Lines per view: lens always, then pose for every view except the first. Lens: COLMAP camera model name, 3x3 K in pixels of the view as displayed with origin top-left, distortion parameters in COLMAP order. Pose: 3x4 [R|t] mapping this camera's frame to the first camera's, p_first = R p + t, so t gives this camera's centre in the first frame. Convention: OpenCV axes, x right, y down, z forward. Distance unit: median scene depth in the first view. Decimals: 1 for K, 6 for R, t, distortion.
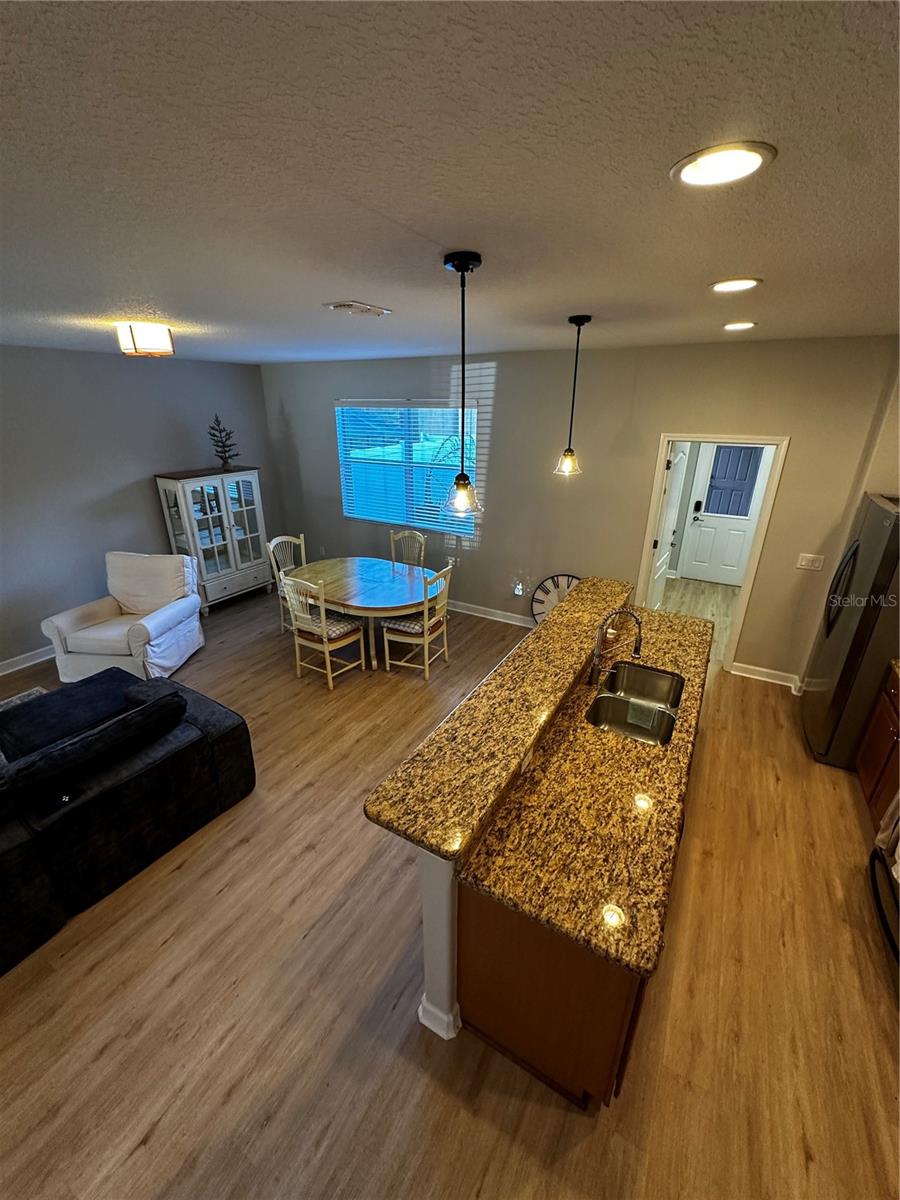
lens RADIAL K [[477.5, 0, 449.1], [0, 477.5, 600.1], [0, 0, 1]] dist [-0.002055, 0.000608]
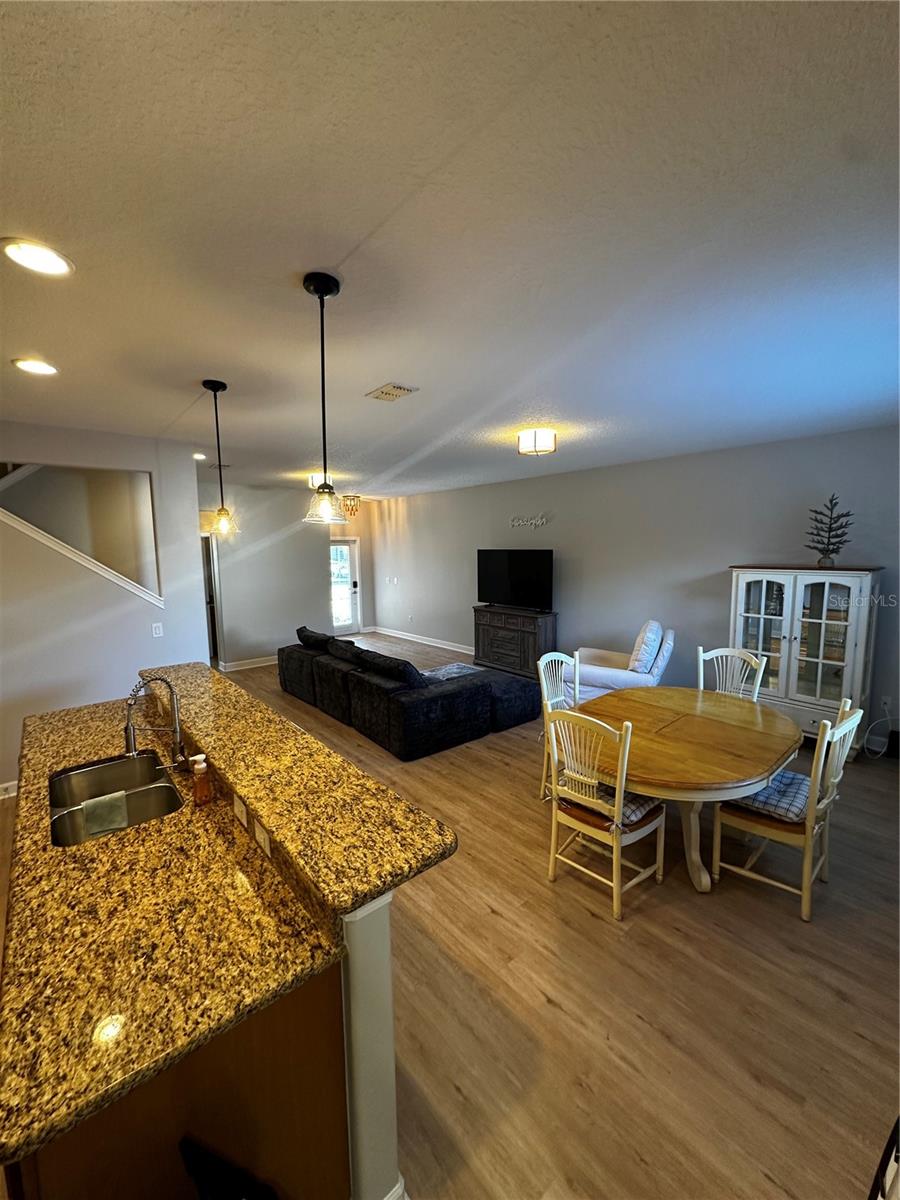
lens RADIAL K [[477.5, 0, 448.5], [0, 477.5, 597.4], [0, 0, 1]] dist [-0.002055, 0.000608]
pose [[-0.325771, 0.105514, -0.939542, 0.739950], [-0.345930, 0.911542, 0.222315, -0.350266], [0.879889, 0.397440, -0.260453, 1.267343]]
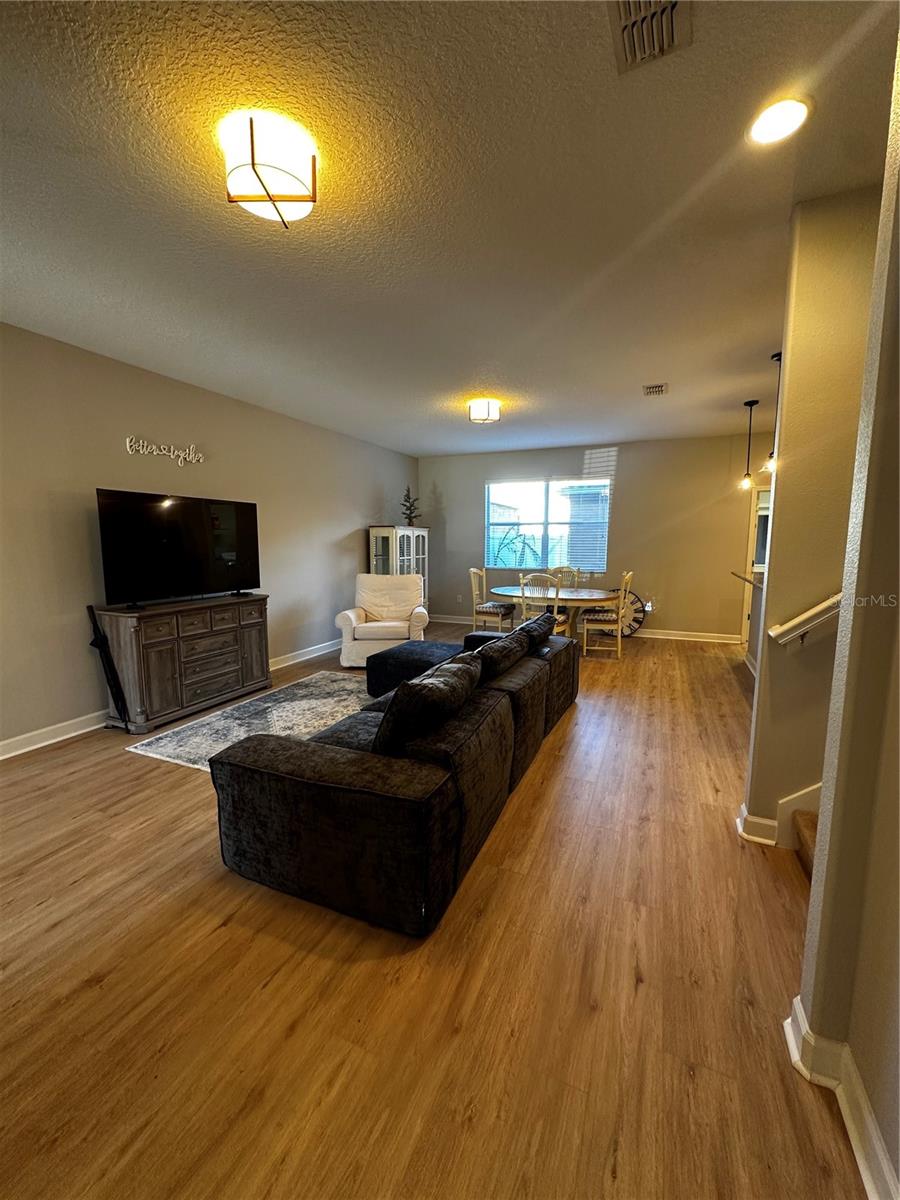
lens RADIAL K [[477.5, 0, 446.8], [0, 477.5, 601.1], [0, 0, 1]] dist [-0.002055, 0.000608]
pose [[0.994281, -0.018434, 0.105190, -0.917641], [0.045000, 0.965593, -0.256136, 0.463311], [-0.096849, 0.259405, 0.960900, -0.358816]]
